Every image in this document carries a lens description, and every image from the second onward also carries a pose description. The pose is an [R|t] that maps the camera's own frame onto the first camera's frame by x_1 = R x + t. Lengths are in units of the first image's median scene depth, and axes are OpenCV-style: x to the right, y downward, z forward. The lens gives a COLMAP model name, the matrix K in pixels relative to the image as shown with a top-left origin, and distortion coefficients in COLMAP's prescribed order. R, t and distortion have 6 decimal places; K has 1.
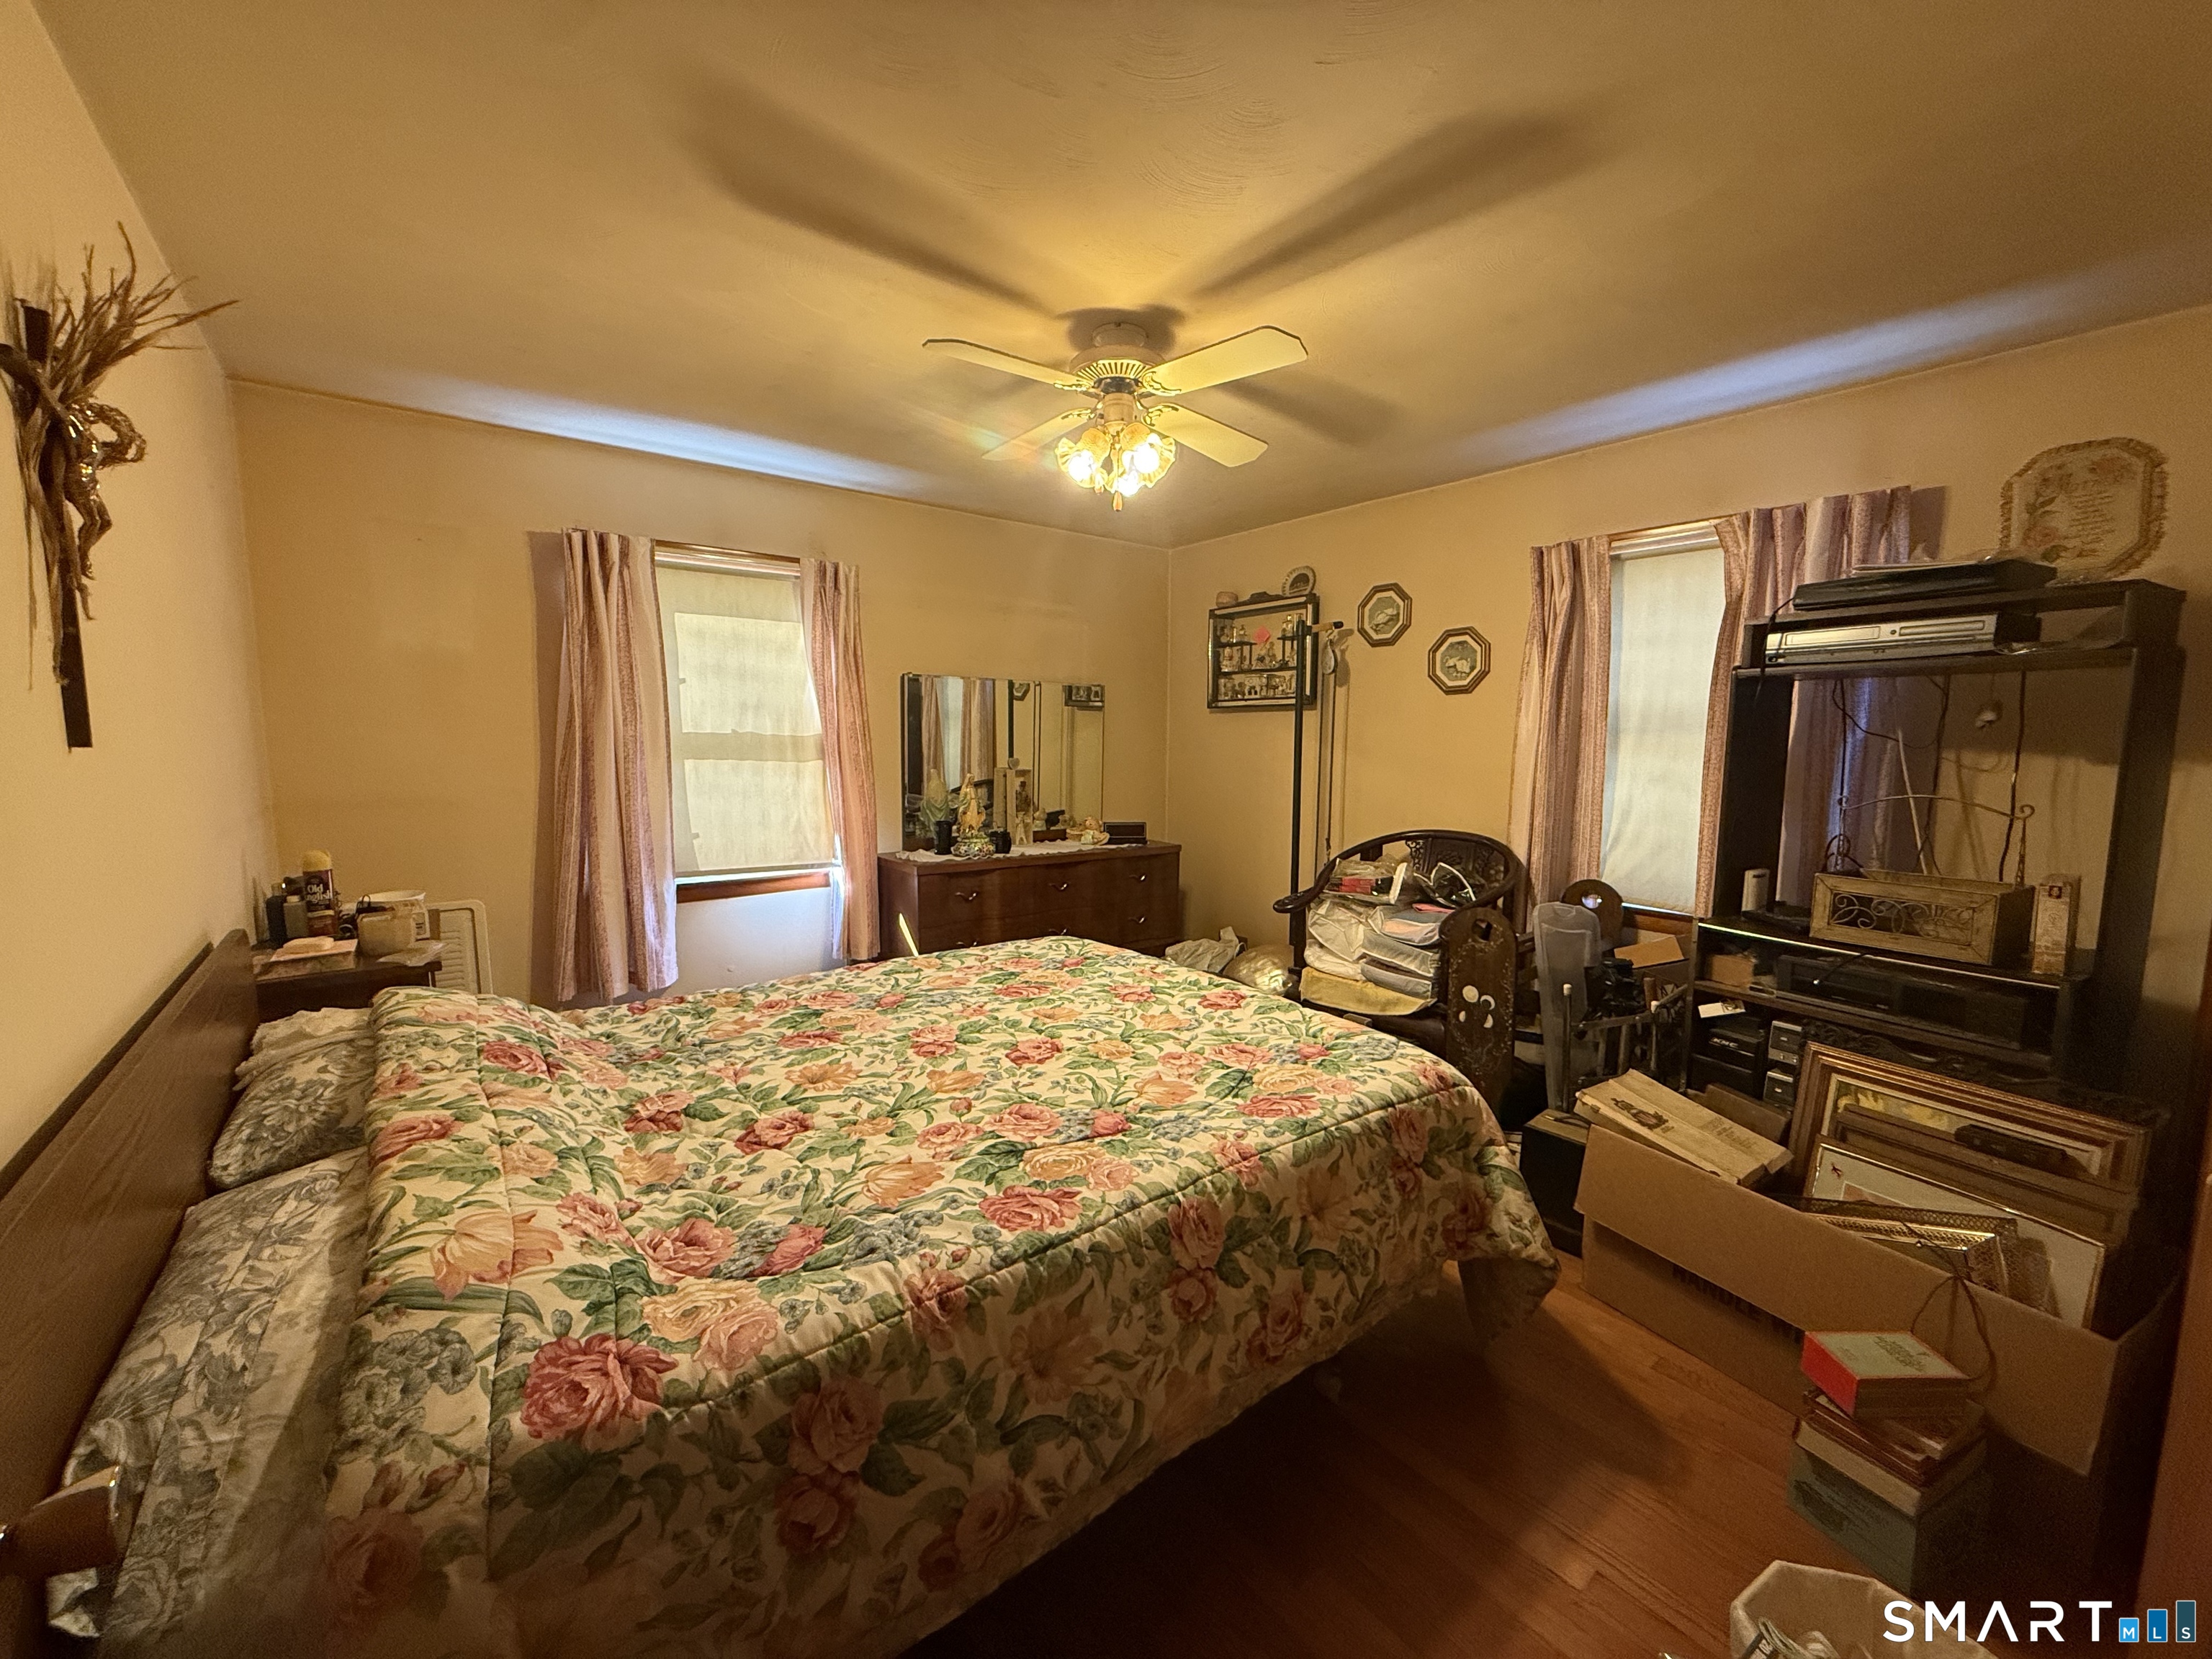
lens RADIAL K [[880.0, 0, 1102.7], [0, 880.0, 826.6], [0, 0, 1]] dist [0.002334, -0.000332]
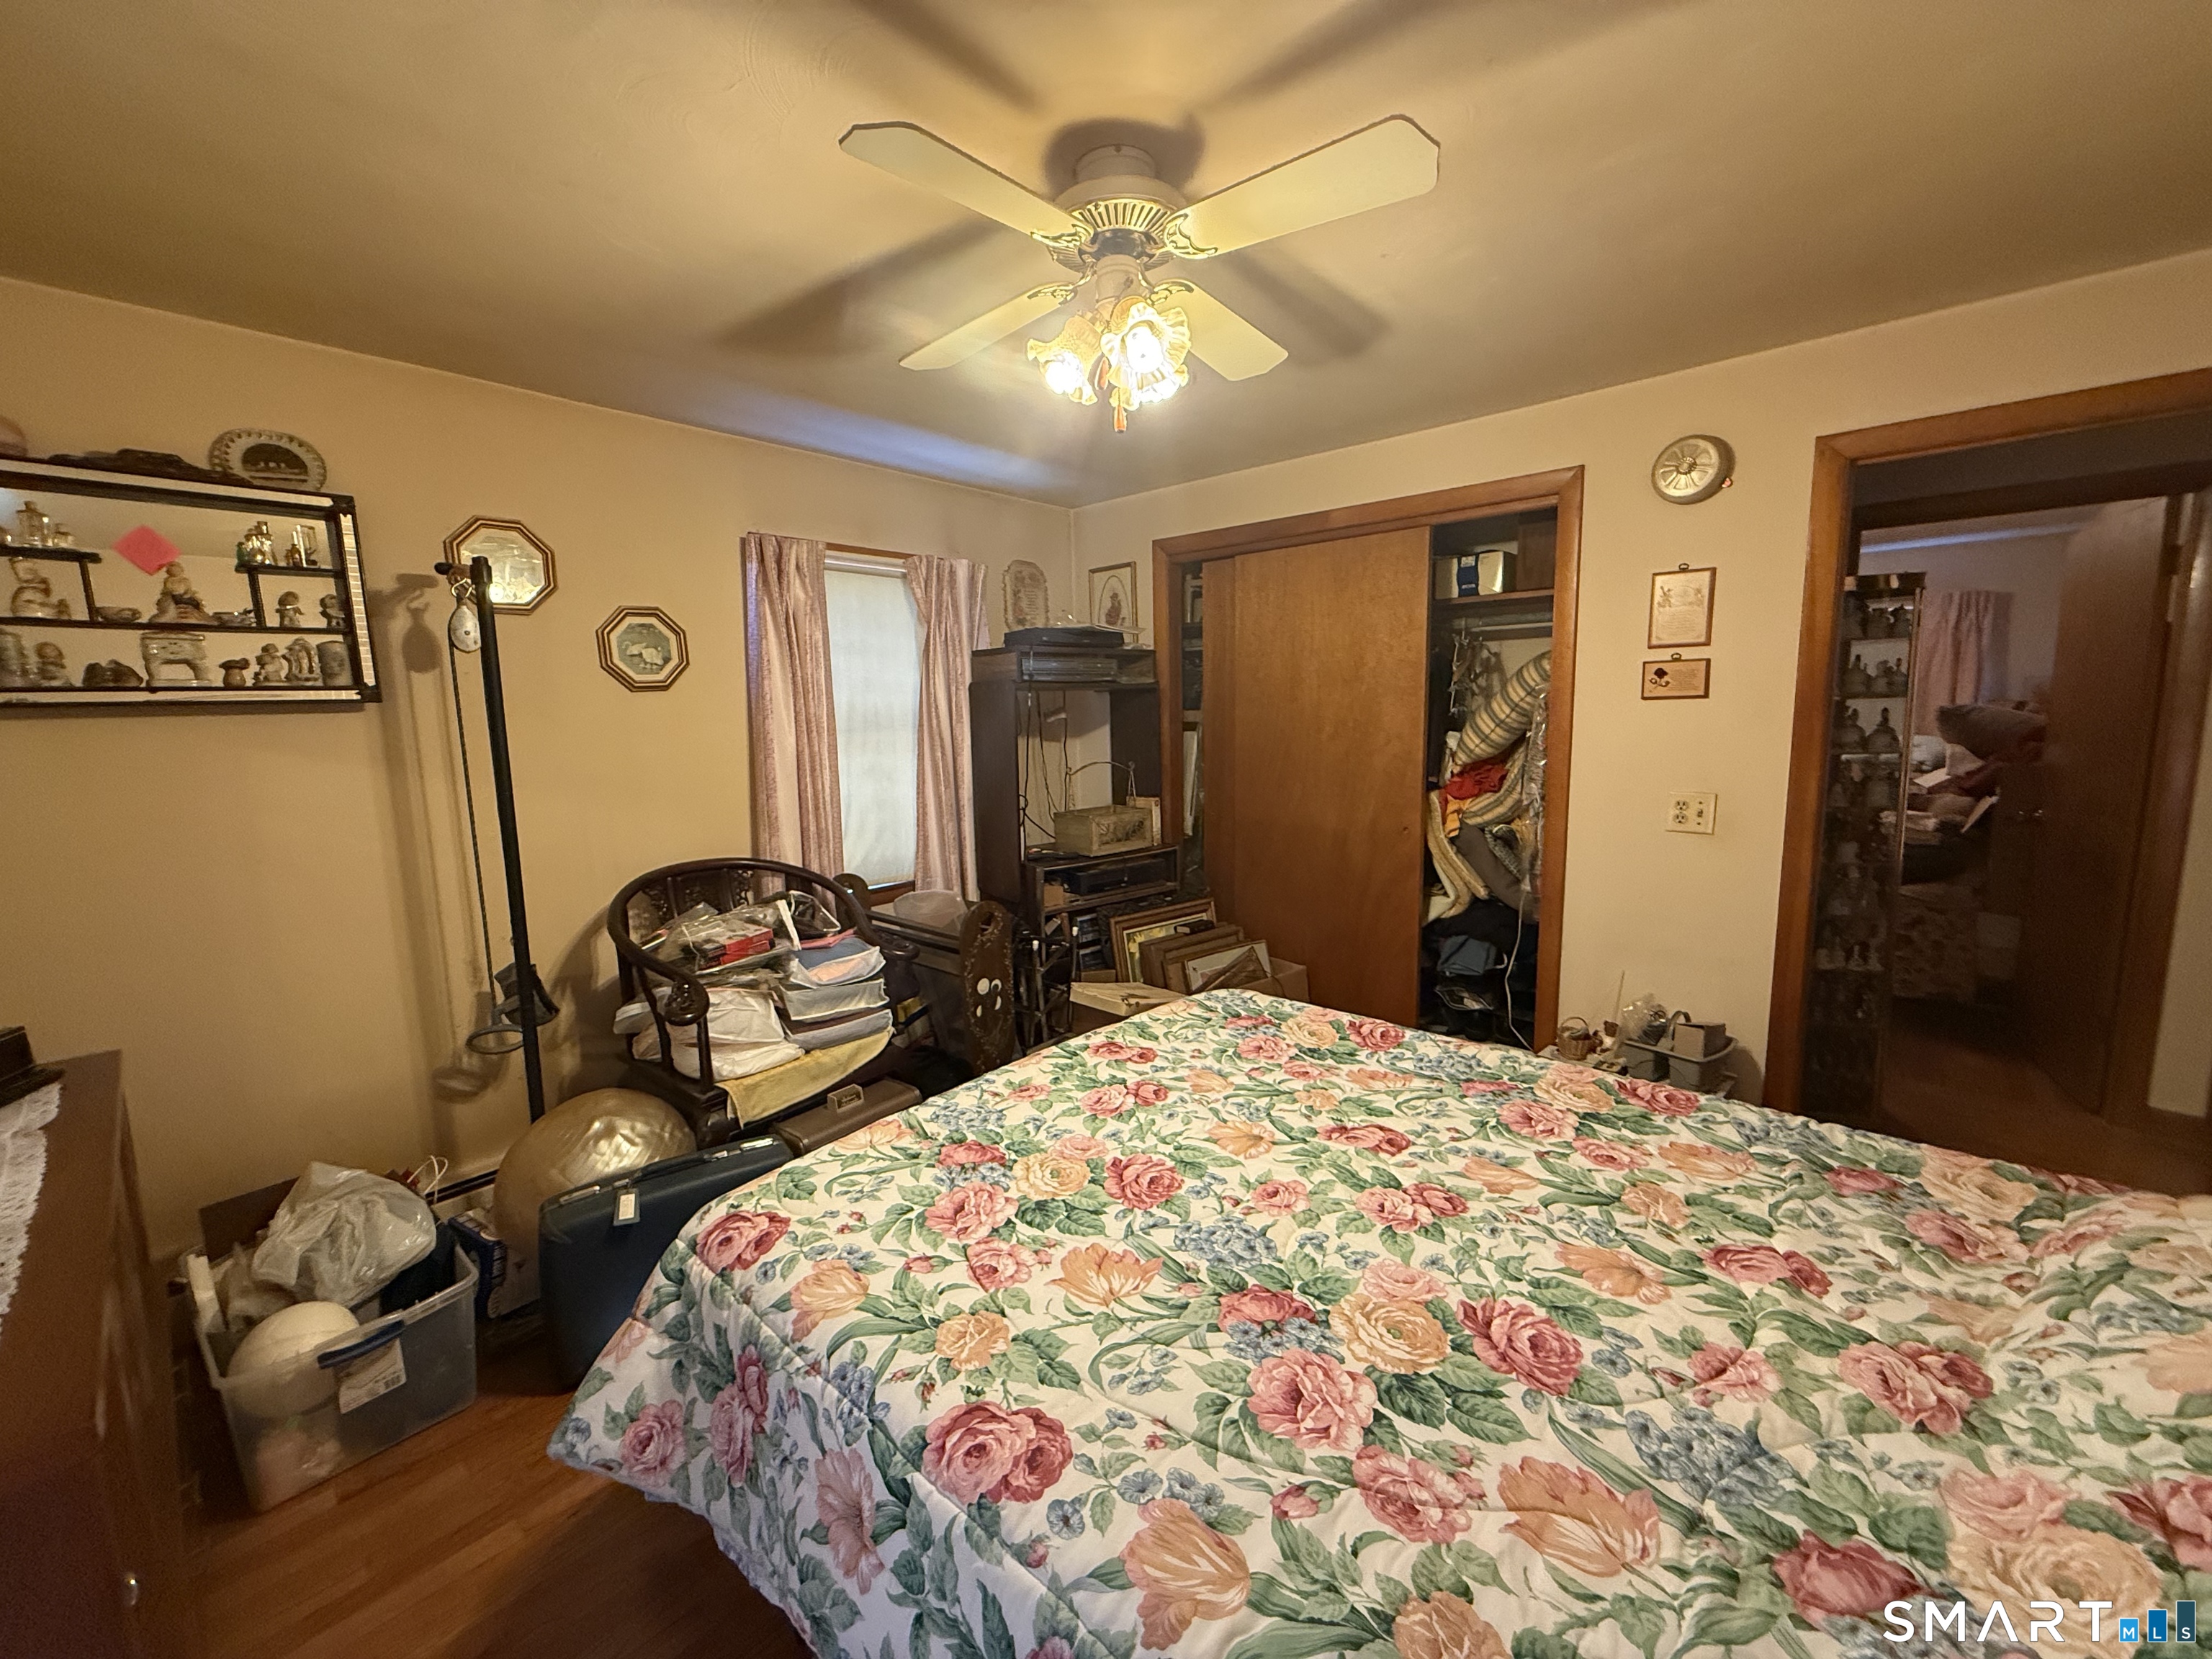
lens RADIAL K [[880.0, 0, 1099.5], [0, 880.0, 832.0], [0, 0, 1]] dist [0.002334, -0.000332]
pose [[-0.169690, -0.139119, 0.975629, -0.524064], [0.125061, 0.978942, 0.161344, -0.122653], [-0.977530, 0.149392, -0.148718, 0.873113]]
